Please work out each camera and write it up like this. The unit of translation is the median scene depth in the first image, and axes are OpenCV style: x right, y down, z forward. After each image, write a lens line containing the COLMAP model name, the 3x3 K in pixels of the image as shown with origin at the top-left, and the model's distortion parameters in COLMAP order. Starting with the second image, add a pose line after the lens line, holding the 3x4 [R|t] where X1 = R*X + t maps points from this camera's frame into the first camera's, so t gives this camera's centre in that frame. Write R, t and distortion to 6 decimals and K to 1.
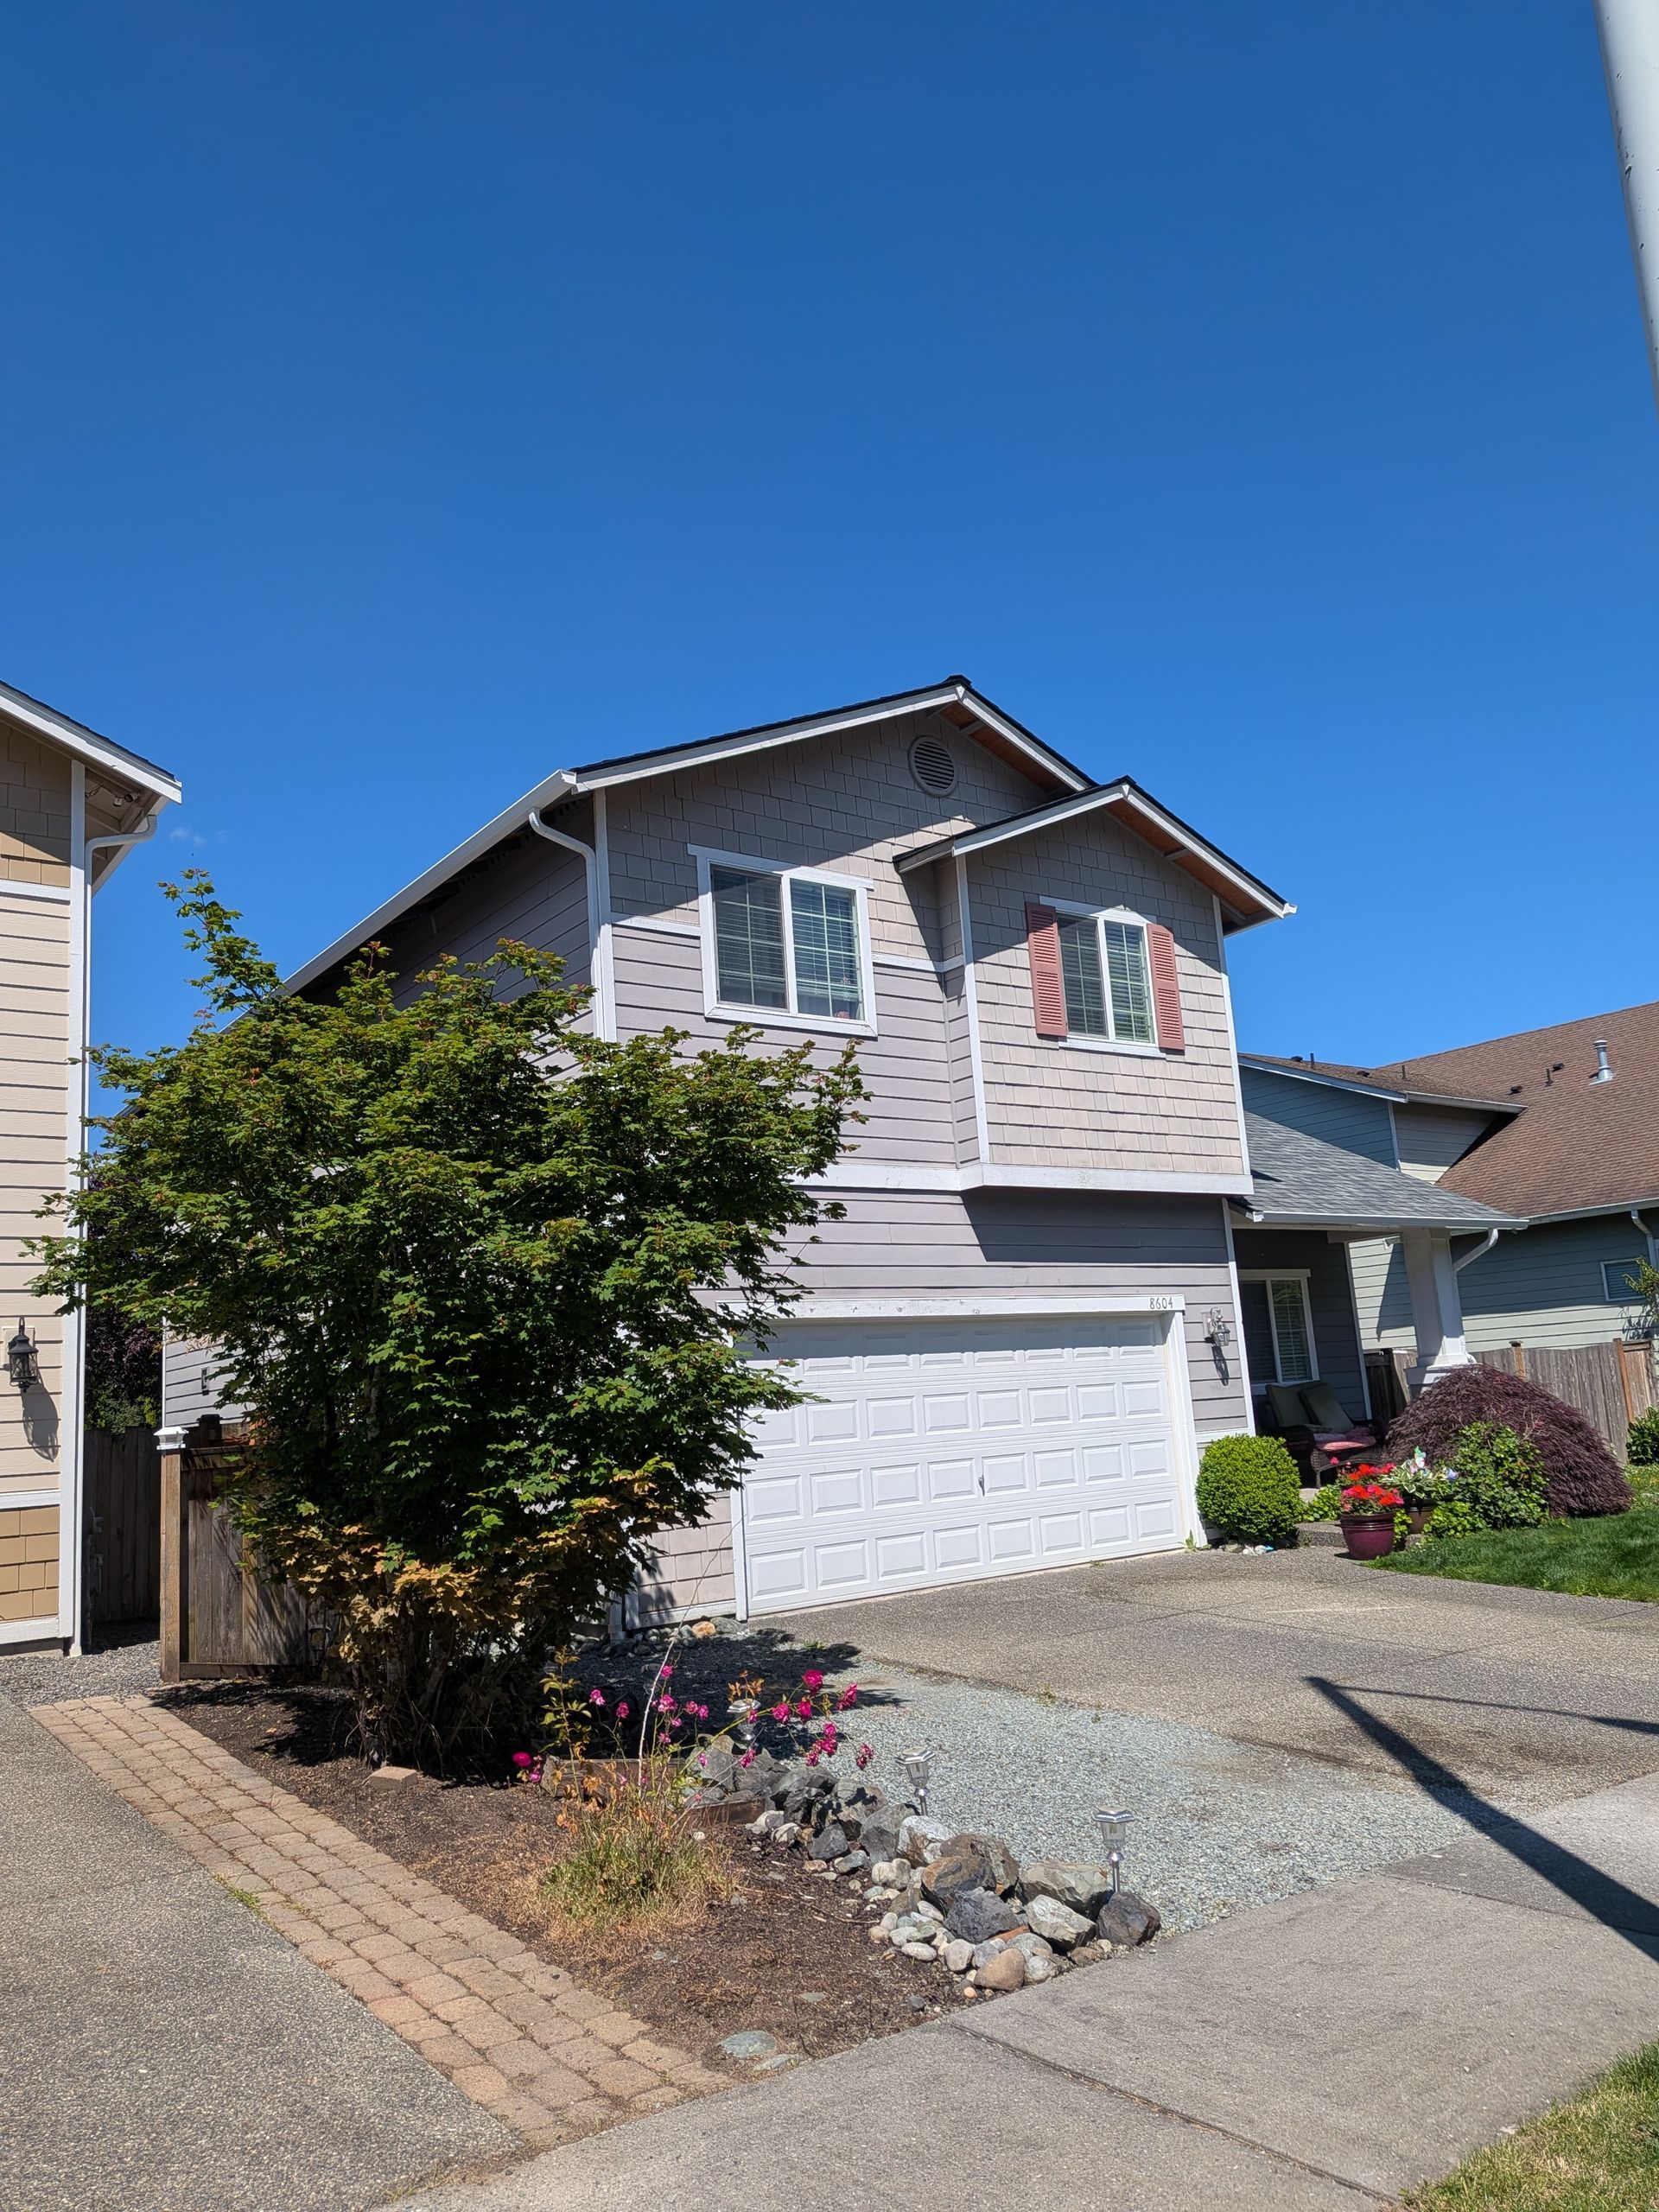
lens RADIAL K [[1599.4, 0, 829.5], [0, 1599.4, 1106.0], [0, 0, 1]] dist [-0.030398, -0.001863]
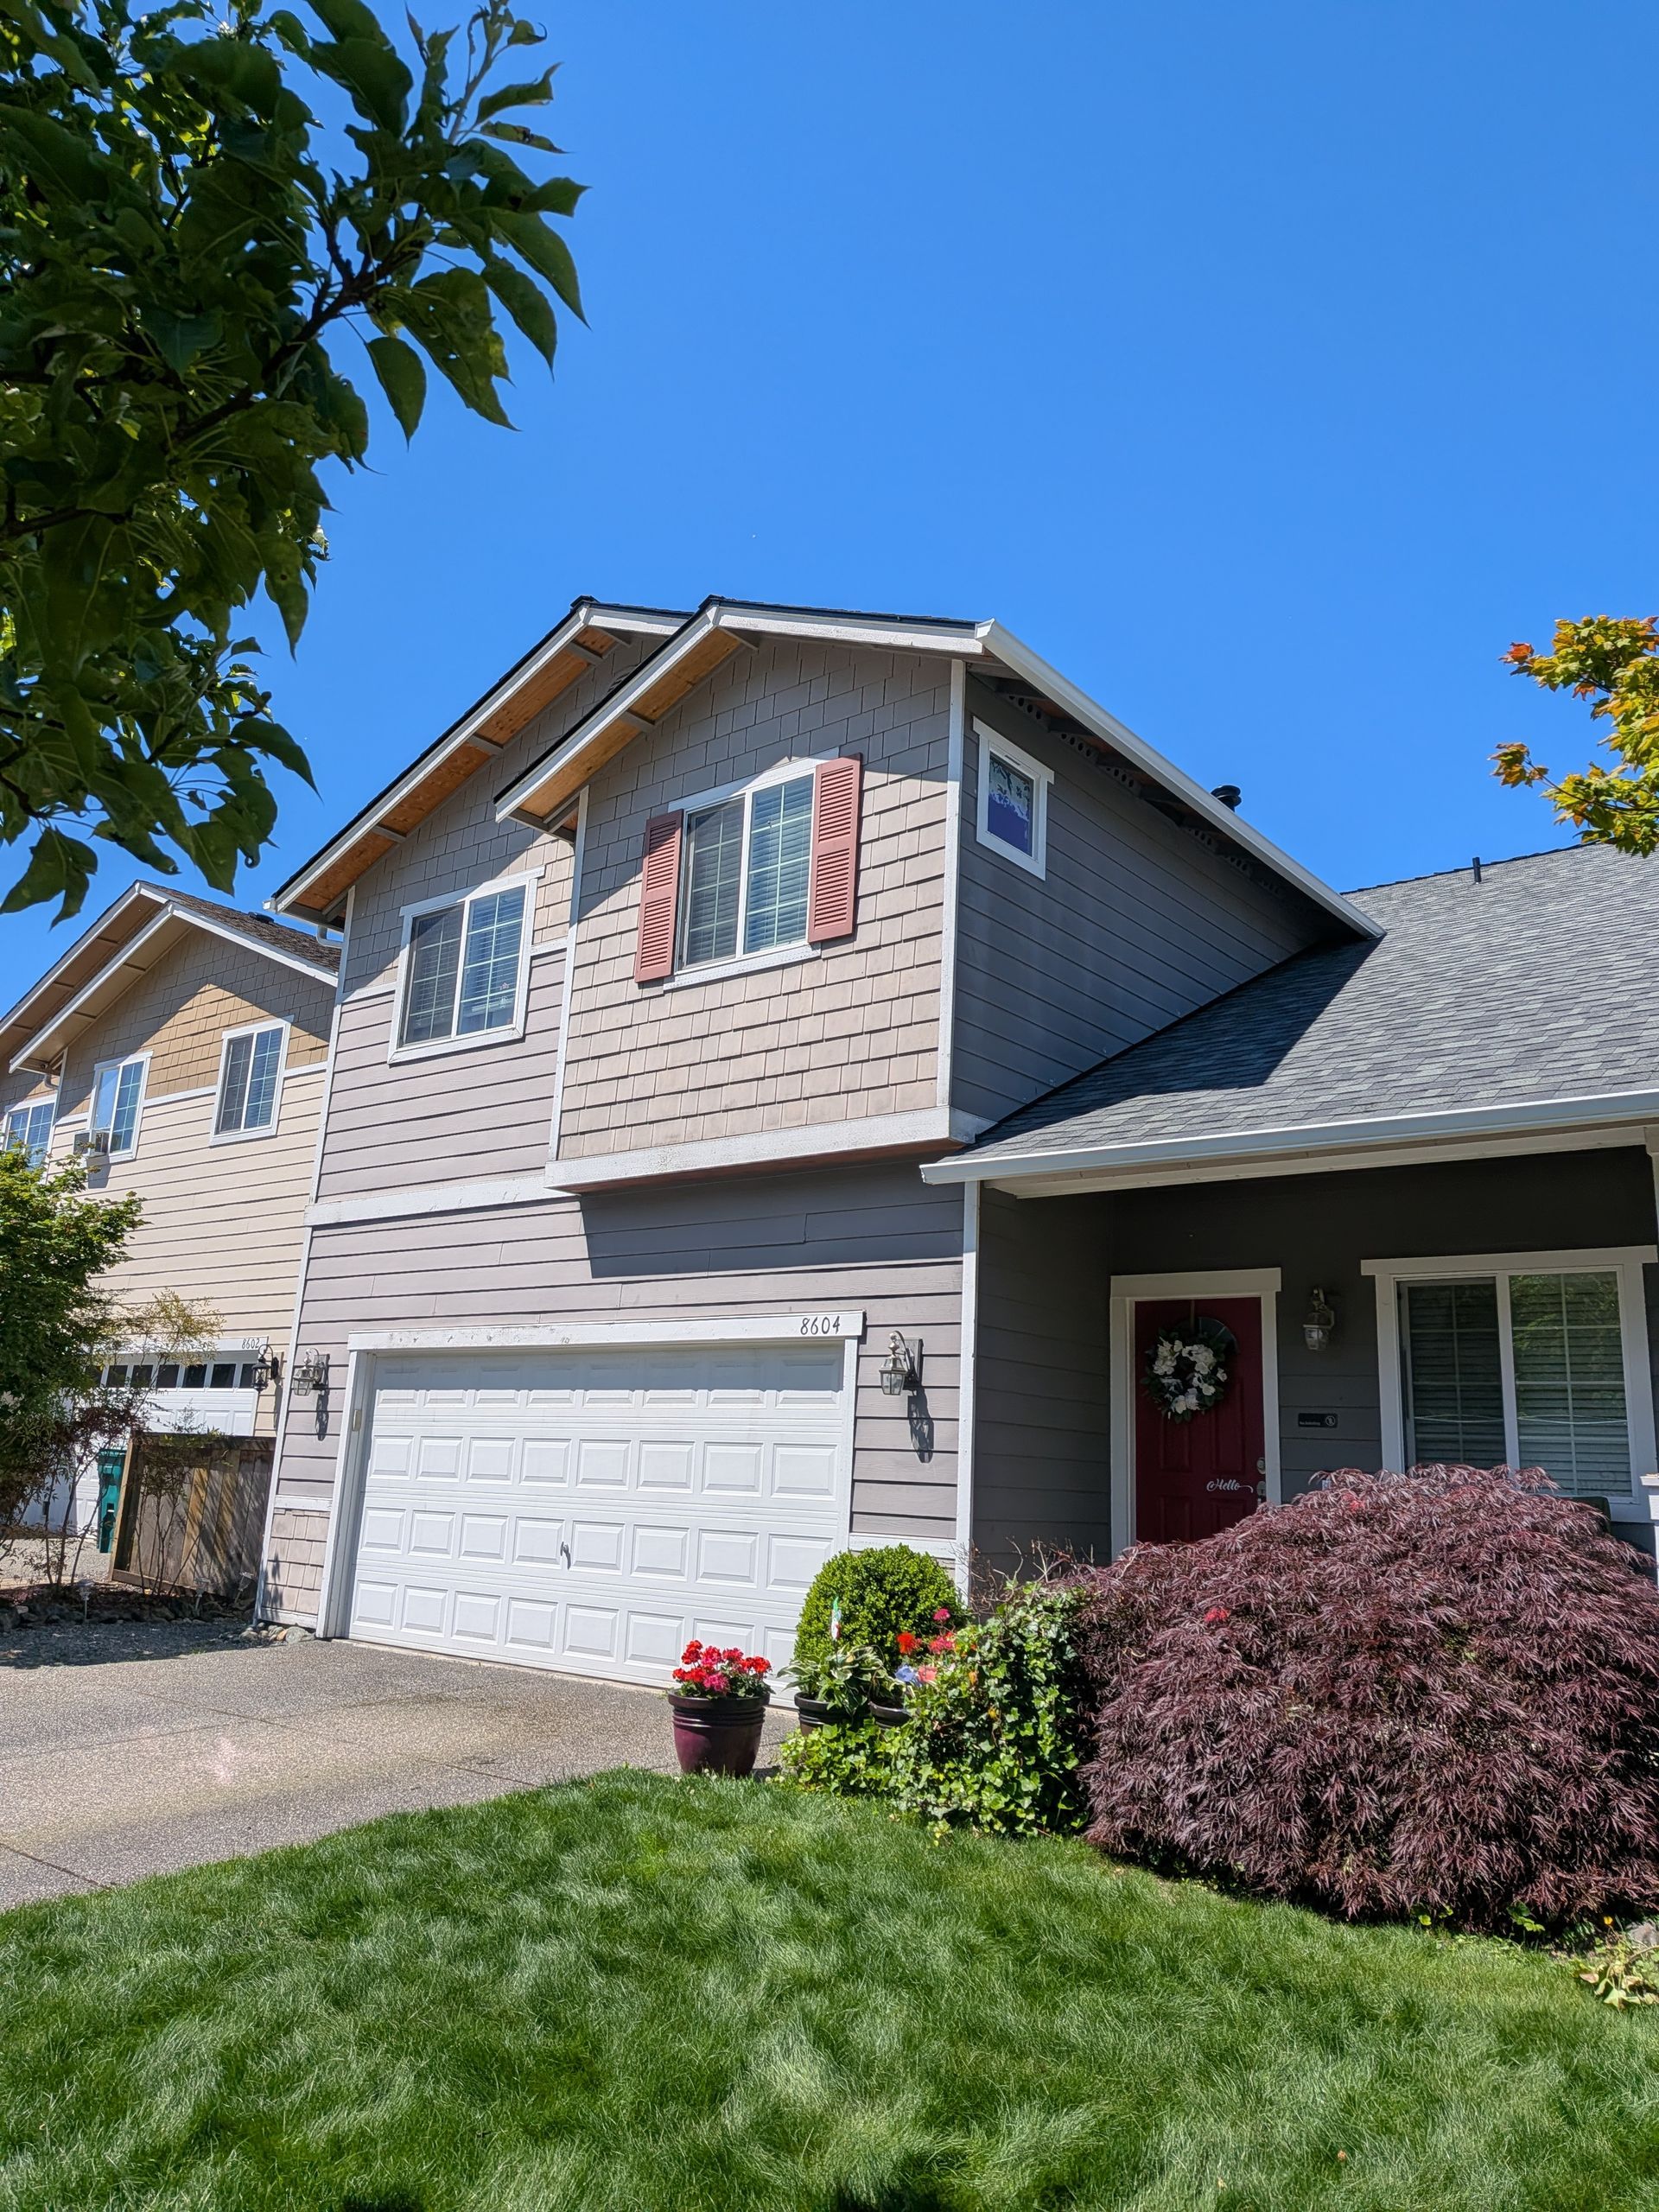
lens RADIAL K [[1537.2, 0, 914.3], [0, 1537.2, 1081.8], [0, 0, 1]] dist [-0.010326, -0.004064]
pose [[0.292682, -0.155959, -0.943406, 0.857982], [0.131868, 0.983766, -0.121721, 0.109866], [0.947073, -0.088780, 0.308496, 0.875933]]
